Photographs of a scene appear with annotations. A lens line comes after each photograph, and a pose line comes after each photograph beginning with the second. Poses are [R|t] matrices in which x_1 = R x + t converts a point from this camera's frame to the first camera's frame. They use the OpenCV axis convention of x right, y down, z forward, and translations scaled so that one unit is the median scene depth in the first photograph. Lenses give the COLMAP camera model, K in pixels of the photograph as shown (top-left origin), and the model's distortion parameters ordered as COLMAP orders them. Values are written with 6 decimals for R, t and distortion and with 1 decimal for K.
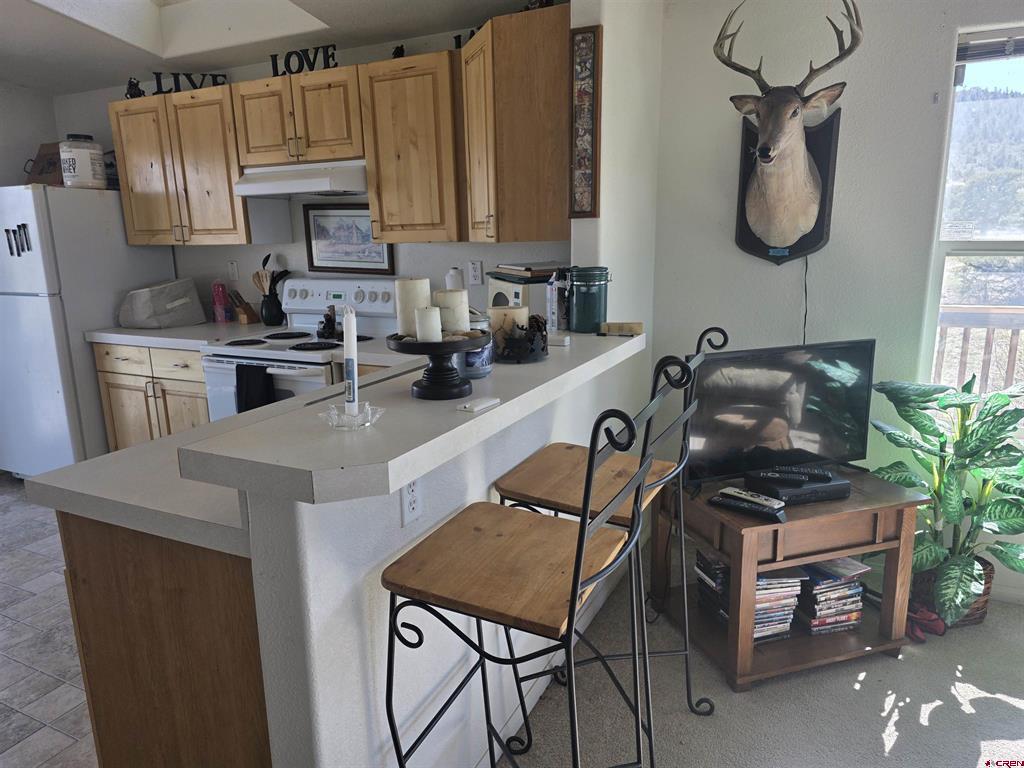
lens RADIAL K [[684.8, 0, 508.0], [0, 684.8, 388.9], [0, 0, 1]] dist [0.059270, -0.055755]
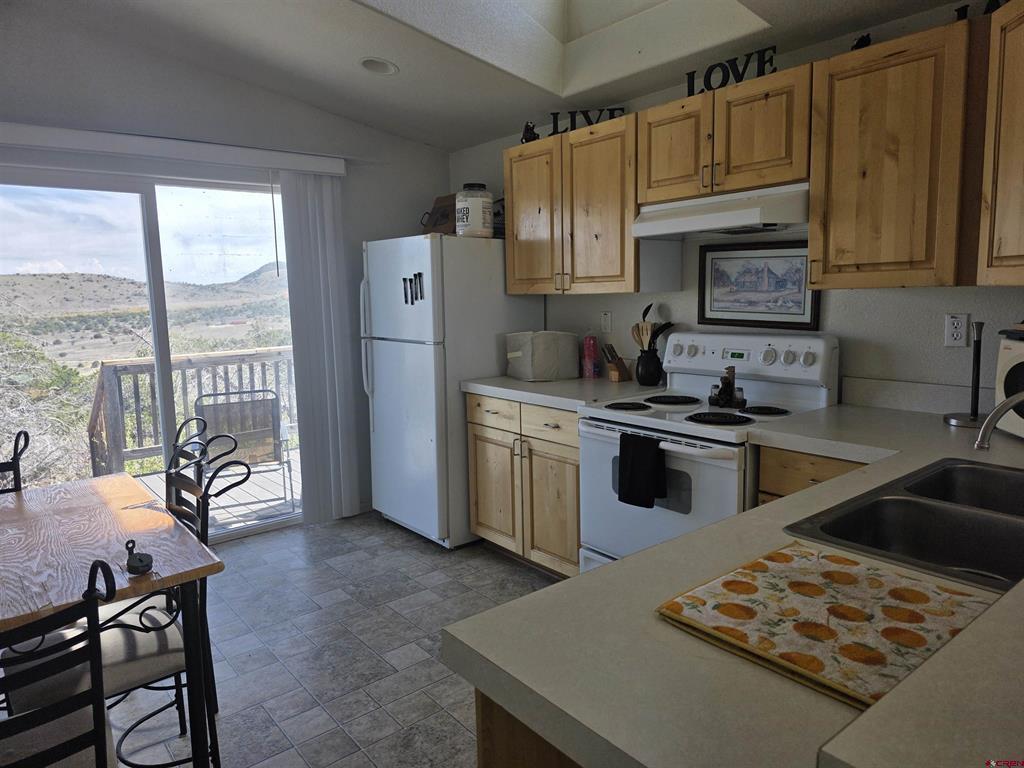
lens RADIAL K [[684.8, 0, 520.3], [0, 684.8, 380.1], [0, 0, 1]] dist [0.059270, -0.055755]
pose [[0.912780, 0.054626, -0.404781, -0.184537], [-0.088092, 0.994022, -0.064500, -0.037921], [0.398838, 0.094533, 0.912136, 0.200630]]
